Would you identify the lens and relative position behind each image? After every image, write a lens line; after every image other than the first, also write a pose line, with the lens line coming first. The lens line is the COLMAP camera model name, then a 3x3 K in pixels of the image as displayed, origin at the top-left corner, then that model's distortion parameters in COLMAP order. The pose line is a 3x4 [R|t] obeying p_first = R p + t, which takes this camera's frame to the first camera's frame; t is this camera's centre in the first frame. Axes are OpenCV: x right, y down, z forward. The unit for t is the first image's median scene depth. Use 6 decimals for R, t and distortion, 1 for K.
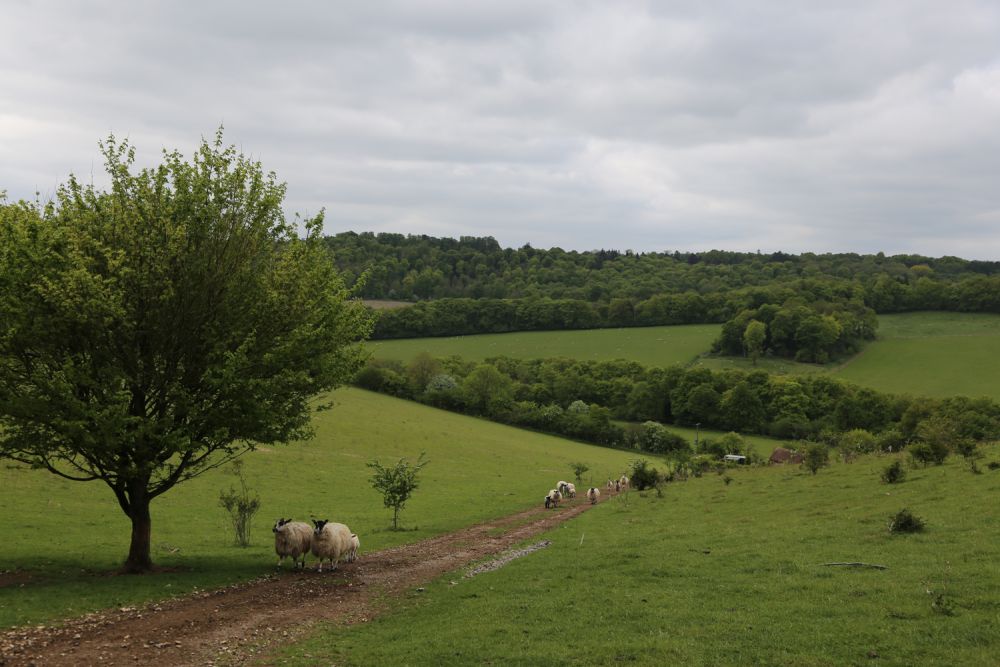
lens RADIAL K [[2377.2, 0, 500.0], [0, 2377.2, 333.5], [0, 0, 1]] dist [0.518332, -0.106416]
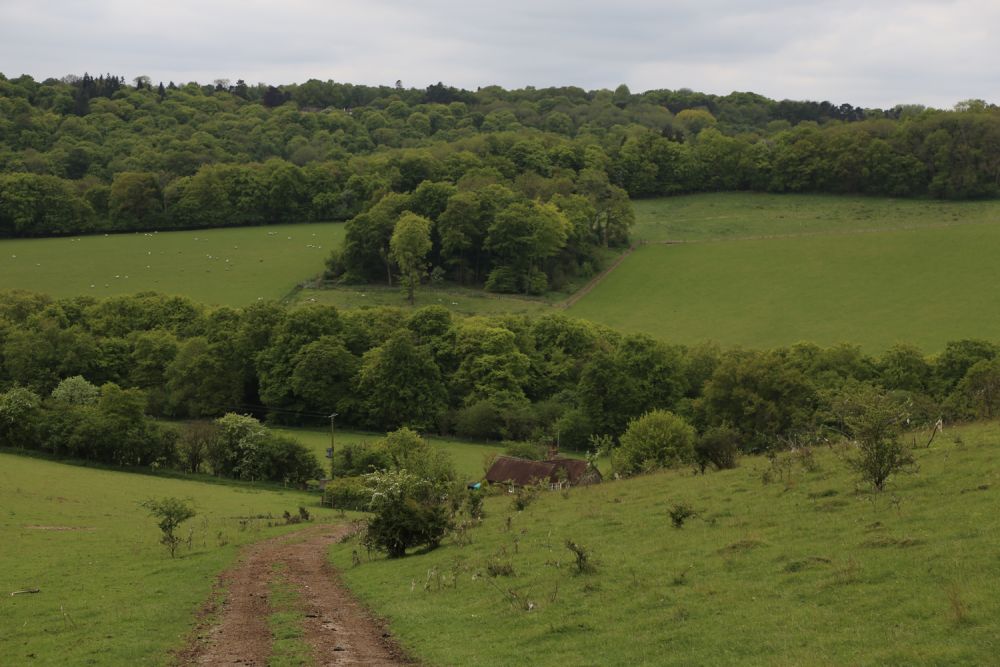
lens RADIAL K [[2377.2, 0, 500.0], [0, 2377.2, 333.5], [0, 0, 1]] dist [0.518332, -0.106416]
pose [[0.943371, -0.021116, 0.331066, -0.044036], [0.030016, 0.999312, -0.021793, 0.031947], [-0.330378, 0.030496, 0.943356, 0.516074]]
